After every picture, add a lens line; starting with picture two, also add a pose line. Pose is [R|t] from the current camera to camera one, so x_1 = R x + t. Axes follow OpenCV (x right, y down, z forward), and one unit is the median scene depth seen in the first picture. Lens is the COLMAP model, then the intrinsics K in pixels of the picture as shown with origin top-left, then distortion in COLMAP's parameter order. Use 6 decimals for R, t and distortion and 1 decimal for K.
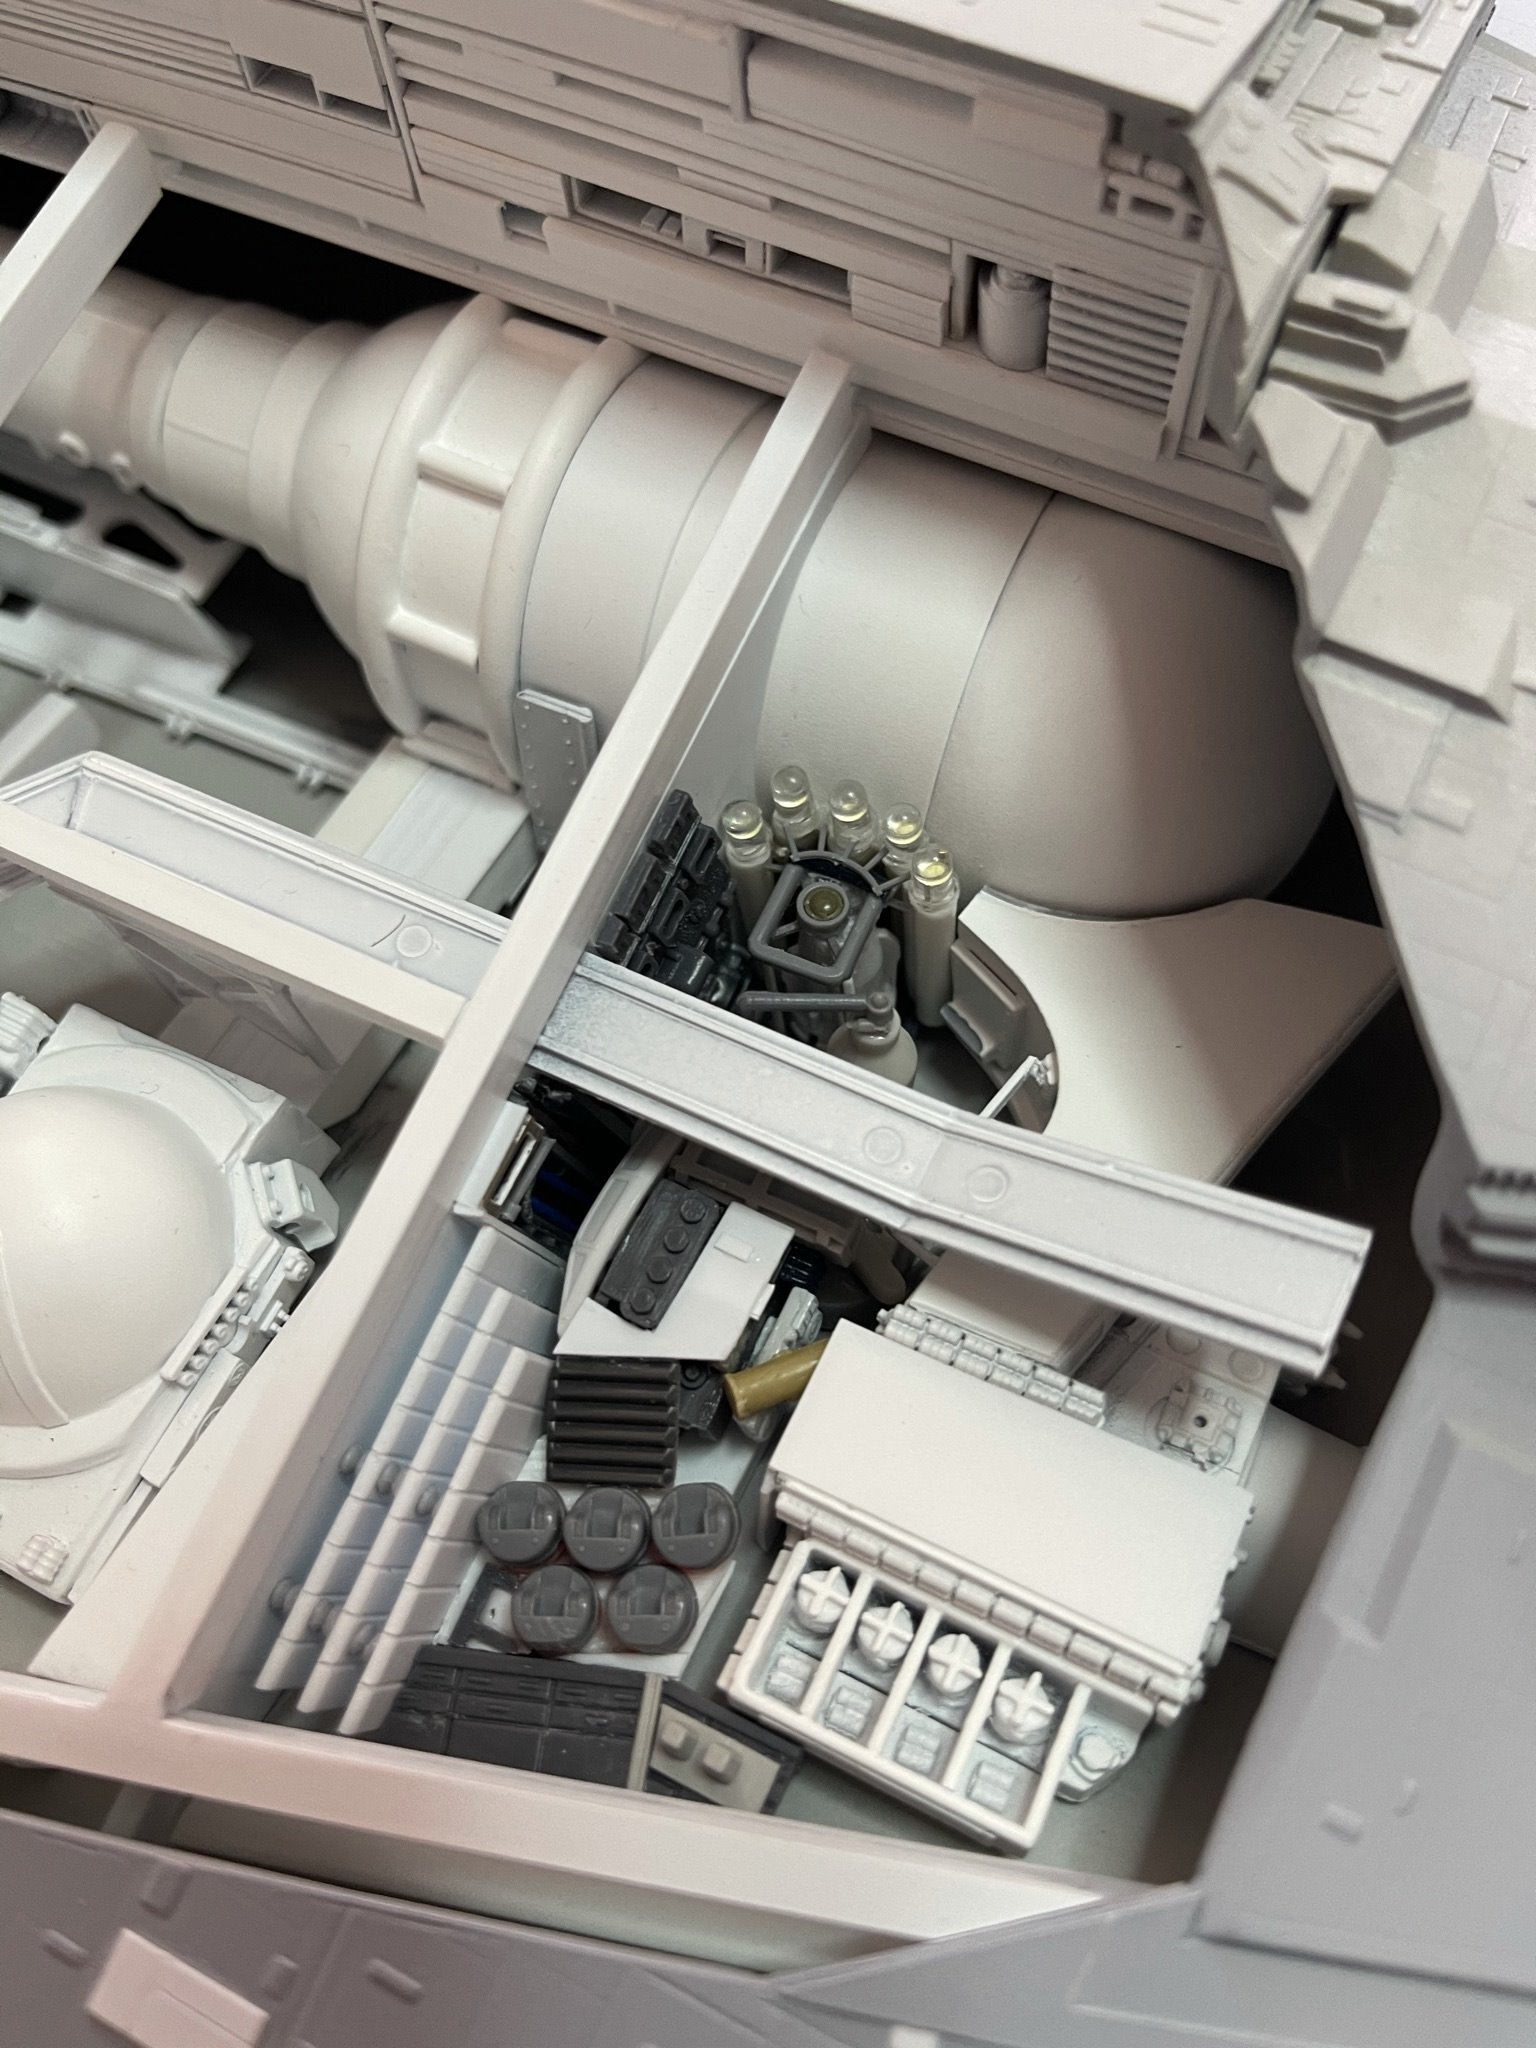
lens RADIAL K [[1657.5, 0, 755.1], [0, 1657.5, 1026.5], [0, 0, 1]] dist [-0.008491, -0.018677]
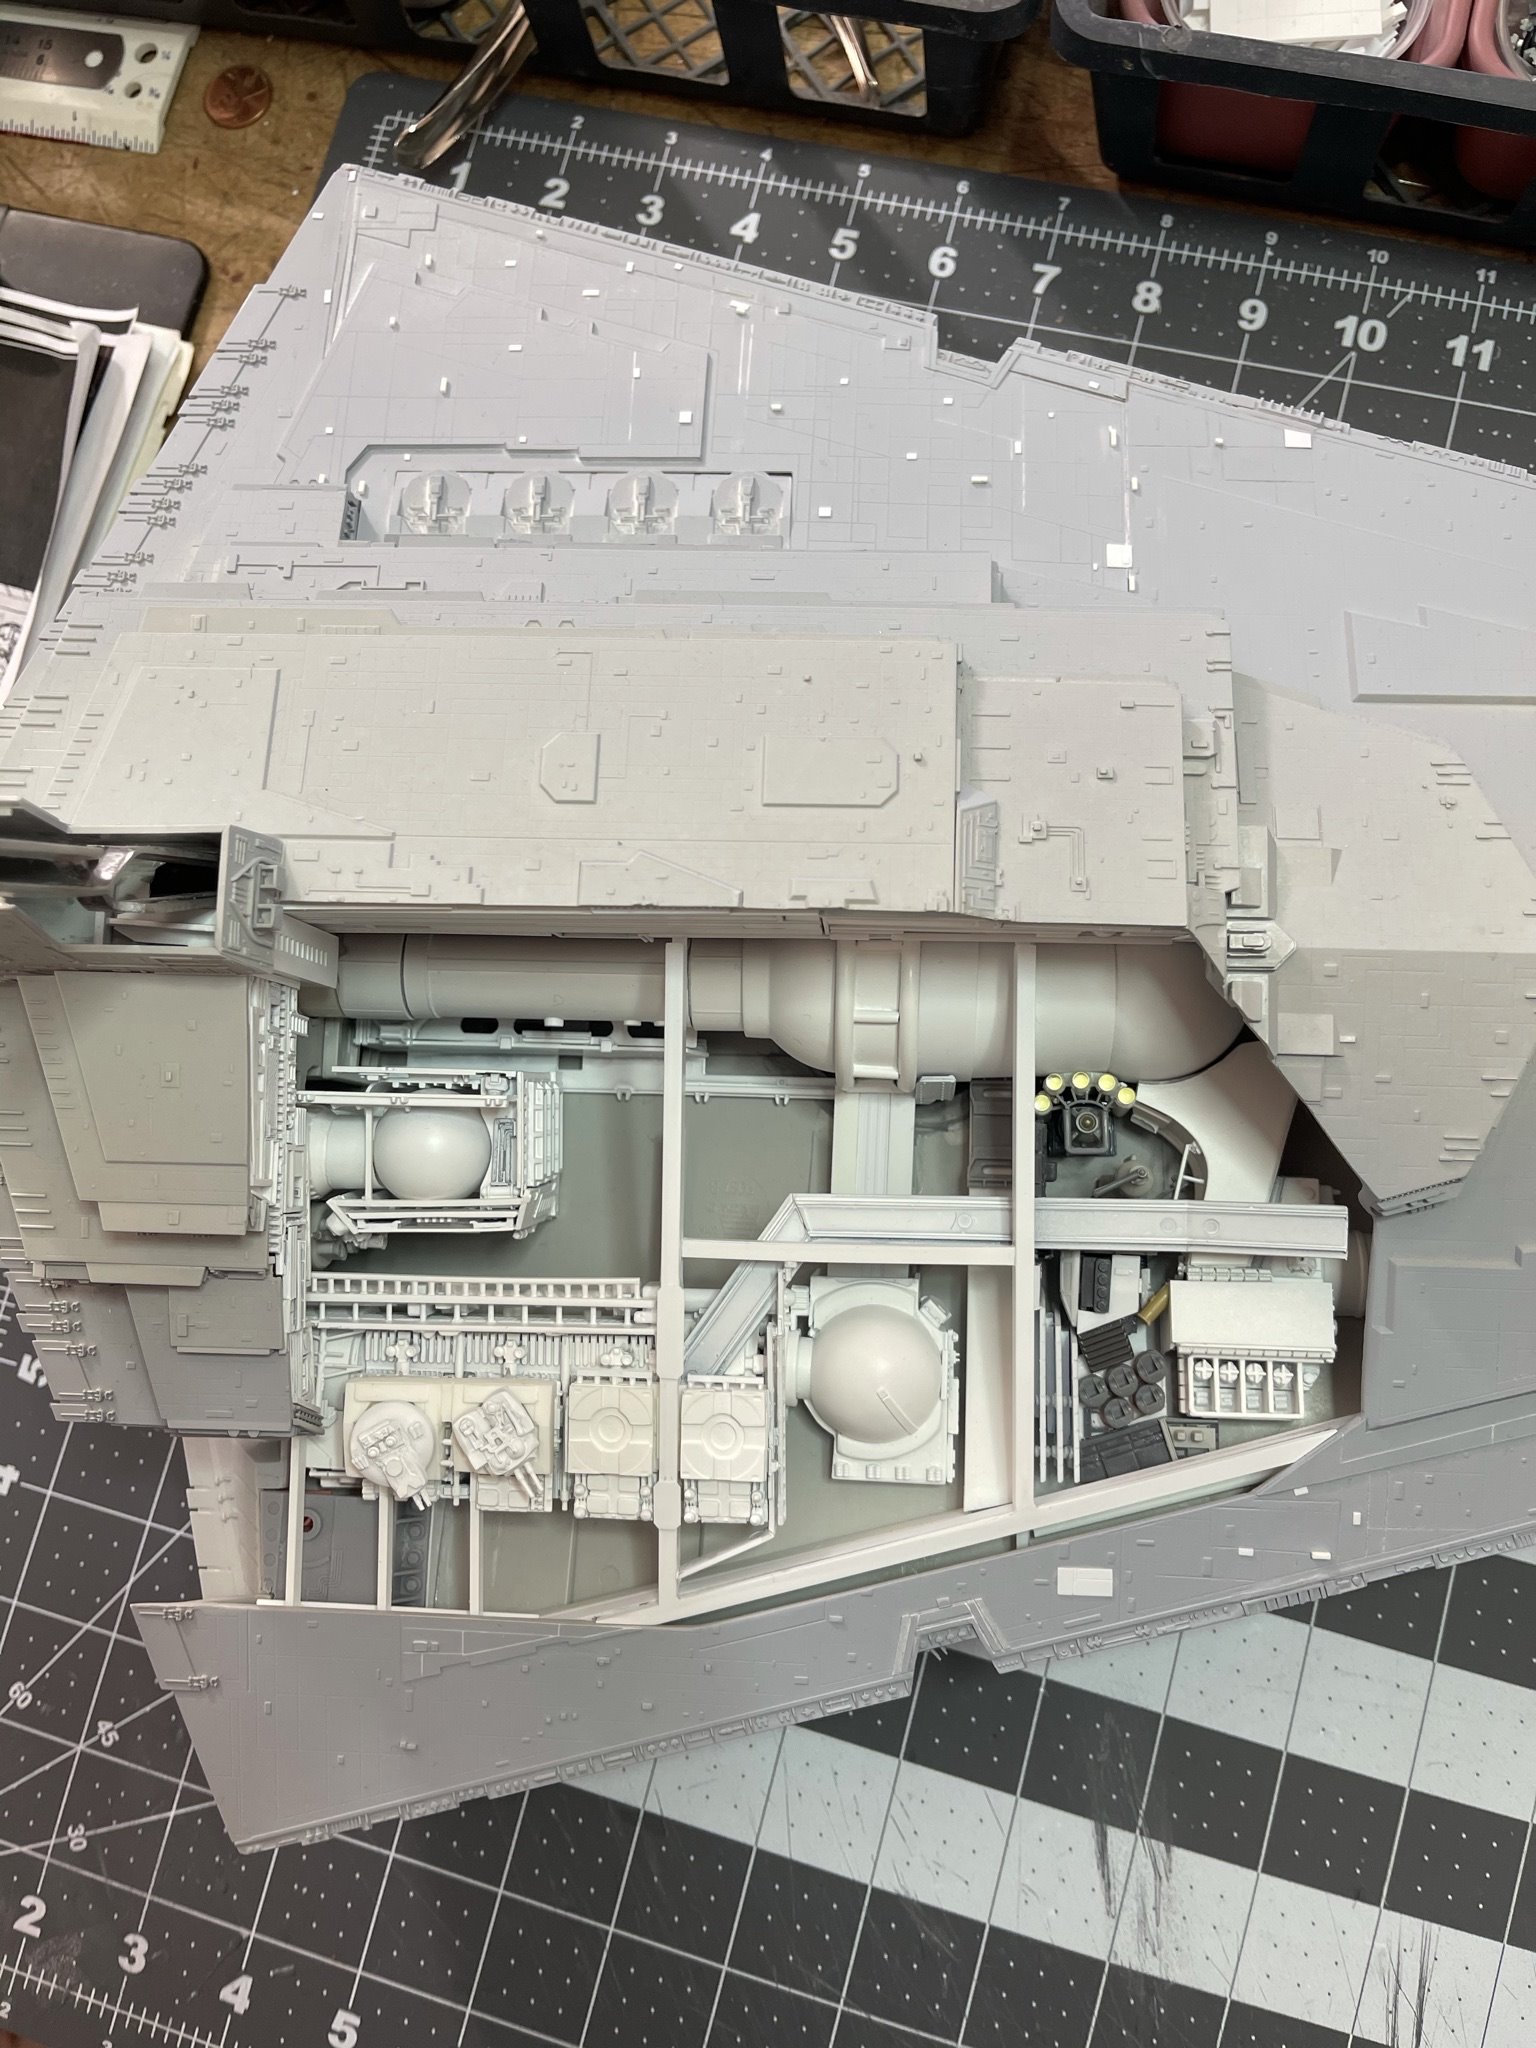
lens RADIAL K [[1586.5, 0, 761.2], [0, 1586.5, 1009.2], [0, 0, 1]] dist [0.032708, -0.062806]
pose [[0.907188, -0.419958, 0.025406, -0.437028], [0.395455, 0.871755, 0.289238, -1.232640], [-0.143616, -0.252346, 0.956920, -1.292448]]
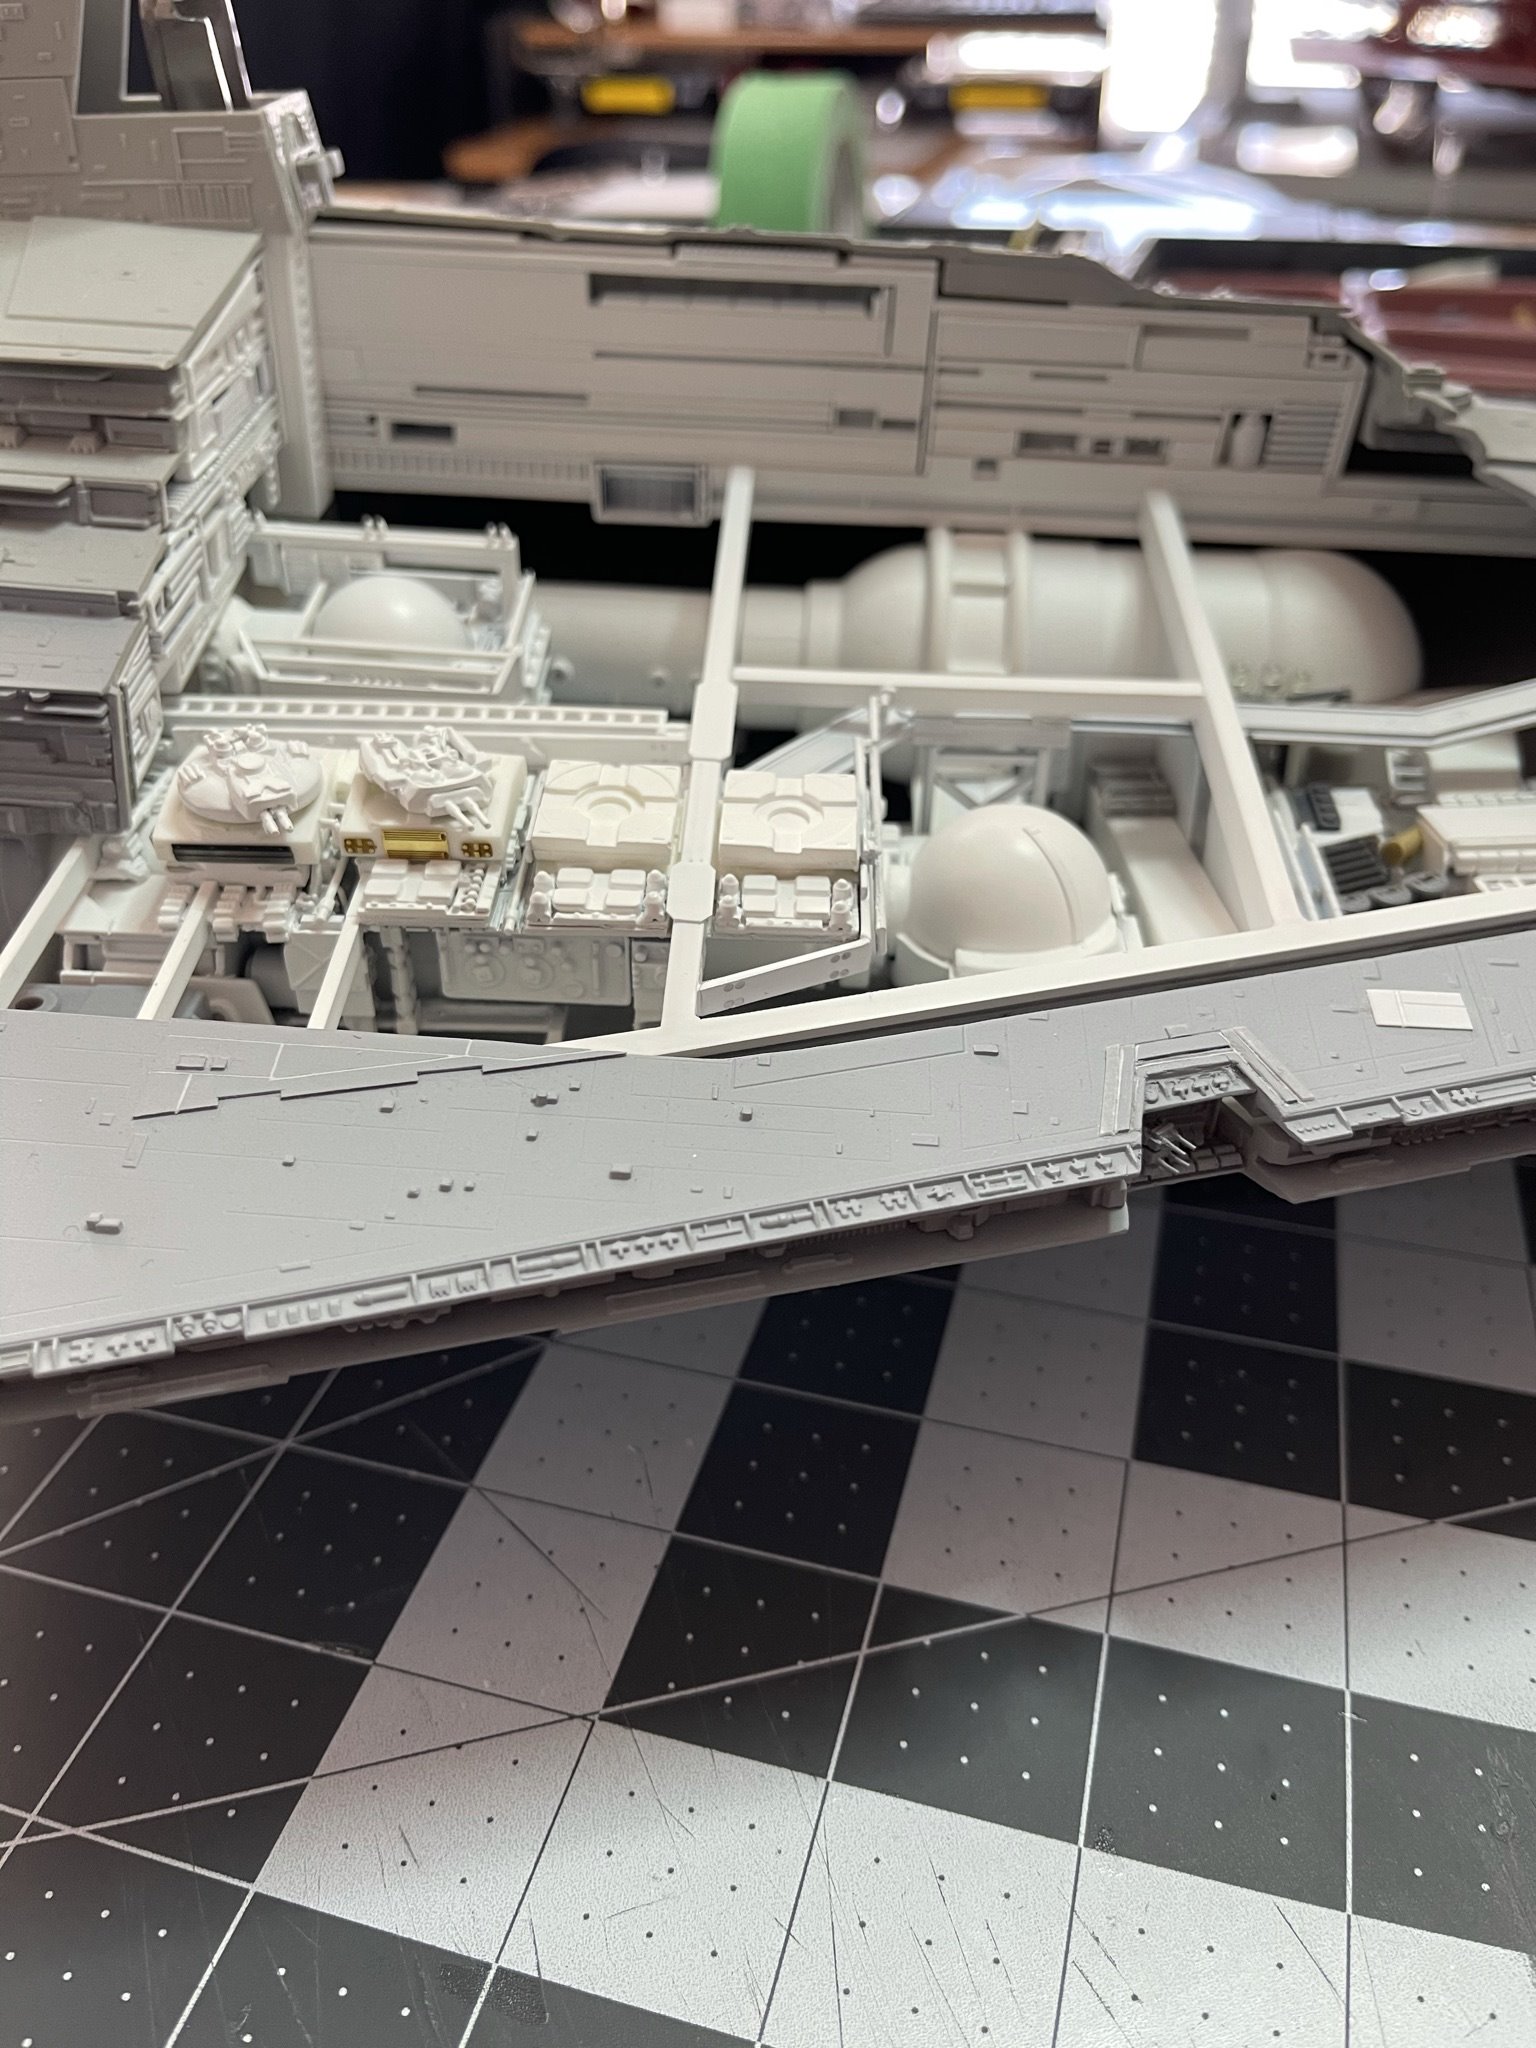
lens RADIAL K [[1586.5, 0, 738.5], [0, 1586.5, 1045.8], [0, 0, 1]] dist [0.032708, -0.062806]
pose [[0.915612, -0.186033, 0.356436, -1.368088], [0.334706, 0.843869, -0.419354, 0.914517], [-0.222771, 0.503267, 0.834923, -0.229093]]
